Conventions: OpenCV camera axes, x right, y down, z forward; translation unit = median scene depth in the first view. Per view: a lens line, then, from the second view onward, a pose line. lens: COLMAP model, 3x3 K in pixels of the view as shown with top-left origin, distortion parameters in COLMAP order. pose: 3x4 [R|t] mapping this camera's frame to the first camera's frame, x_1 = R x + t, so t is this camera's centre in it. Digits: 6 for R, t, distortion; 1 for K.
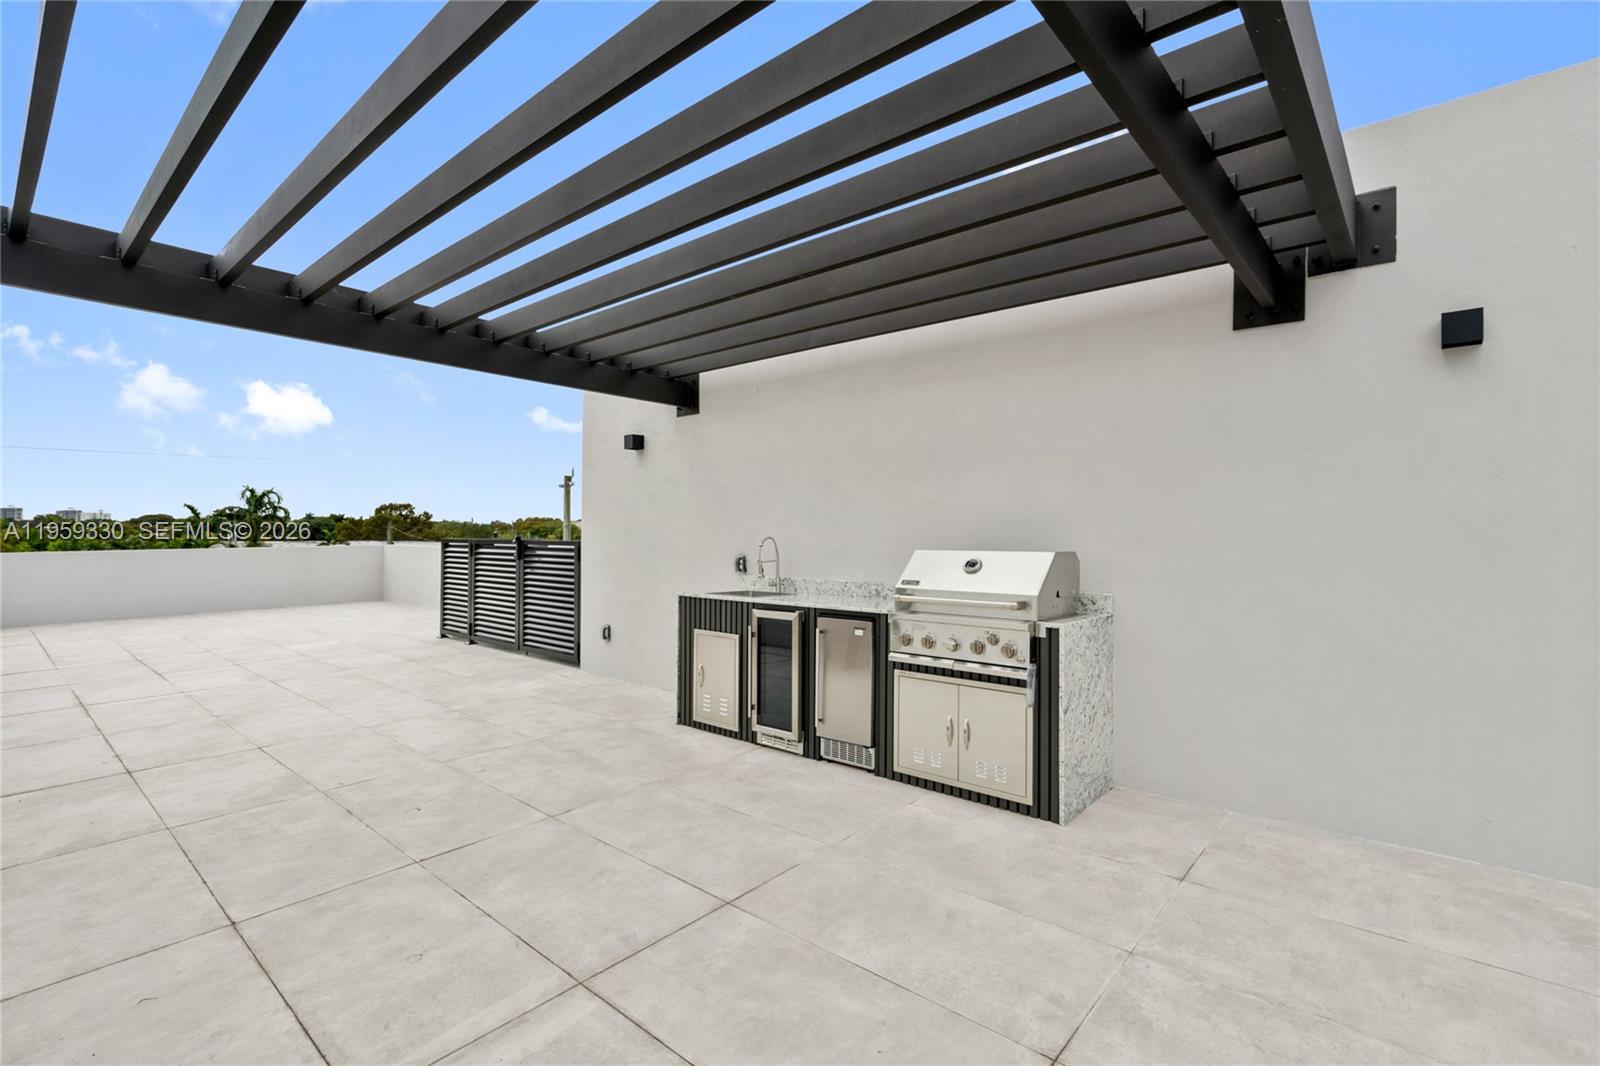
lens RADIAL K [[733.2, 0, 794.2], [0, 733.2, 536.4], [0, 0, 1]] dist [0.004863, 0.002039]
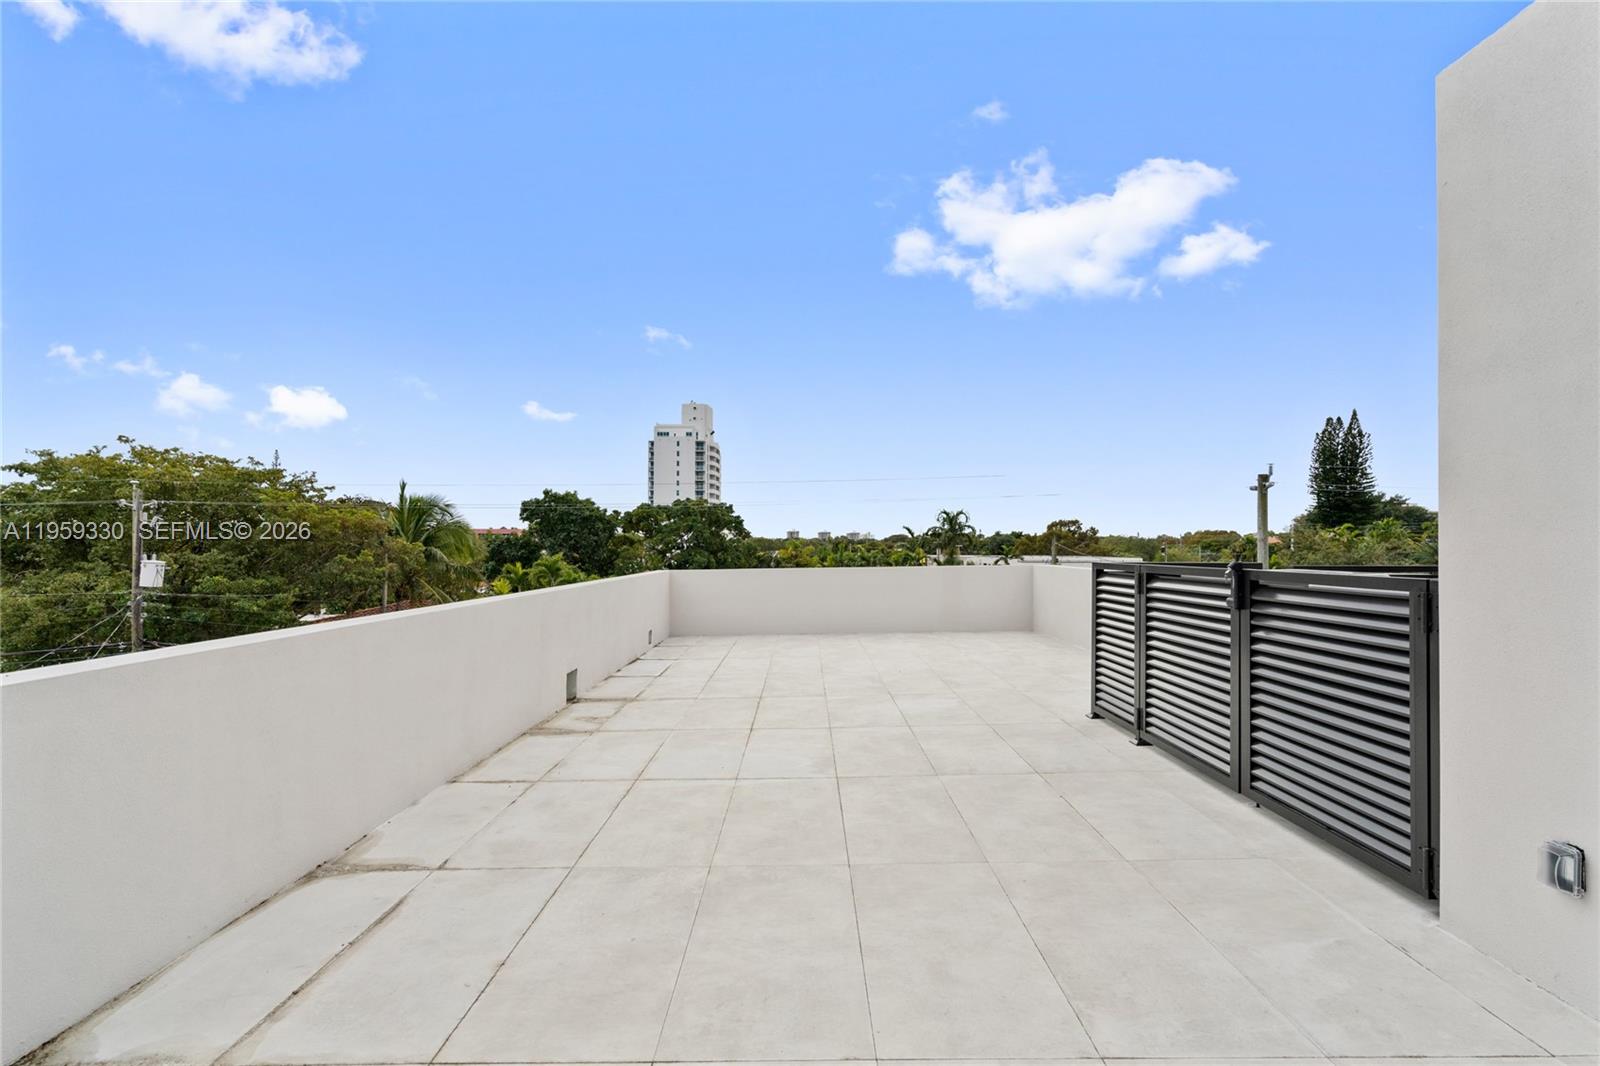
lens RADIAL K [[733.2, 0, 797.1], [0, 733.2, 540.6], [0, 0, 1]] dist [0.004863, 0.002039]
pose [[0.661284, -0.011189, -0.750052, -0.178468], [0.000442, 0.999894, -0.014526, -0.006983], [0.750135, 0.009274, 0.661219, 0.402036]]
